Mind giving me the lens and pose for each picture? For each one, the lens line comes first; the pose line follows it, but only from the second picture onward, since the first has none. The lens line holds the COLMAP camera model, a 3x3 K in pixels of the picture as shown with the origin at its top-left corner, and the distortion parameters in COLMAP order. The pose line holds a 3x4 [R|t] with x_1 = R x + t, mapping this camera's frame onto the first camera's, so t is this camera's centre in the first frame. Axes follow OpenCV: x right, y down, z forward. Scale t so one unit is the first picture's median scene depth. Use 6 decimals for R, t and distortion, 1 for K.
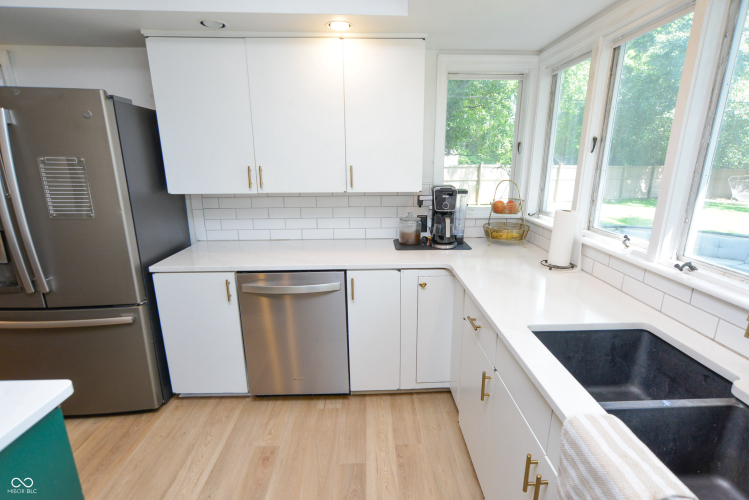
lens RADIAL K [[372.3, 0, 379.7], [0, 372.3, 250.8], [0, 0, 1]] dist [-0.018562, 0.011547]
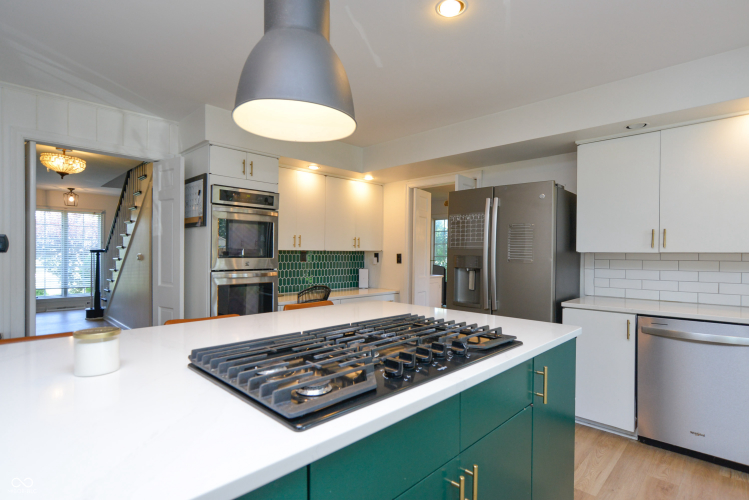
lens RADIAL K [[372.3, 0, 382.9], [0, 372.3, 255.4], [0, 0, 1]] dist [-0.018562, 0.011547]
pose [[0.698387, 0.013023, -0.715602, -0.107774], [-0.195567, 0.965258, -0.173295, 0.223703], [0.688484, 0.260975, 0.676670, -0.370401]]
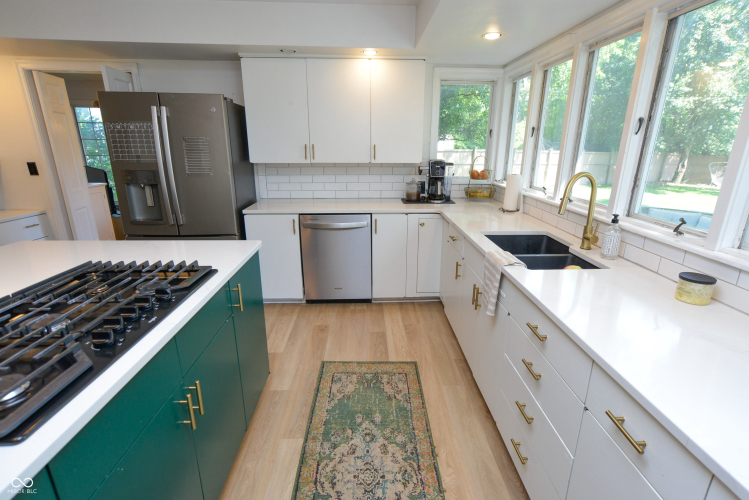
lens RADIAL K [[372.3, 0, 378.4], [0, 372.3, 249.8], [0, 0, 1]] dist [-0.018562, 0.011547]
pose [[0.999938, 0.006542, 0.008984, -0.072150], [-0.006864, 0.999314, 0.036385, 0.136926], [-0.008740, -0.036444, 0.999297, -0.498341]]
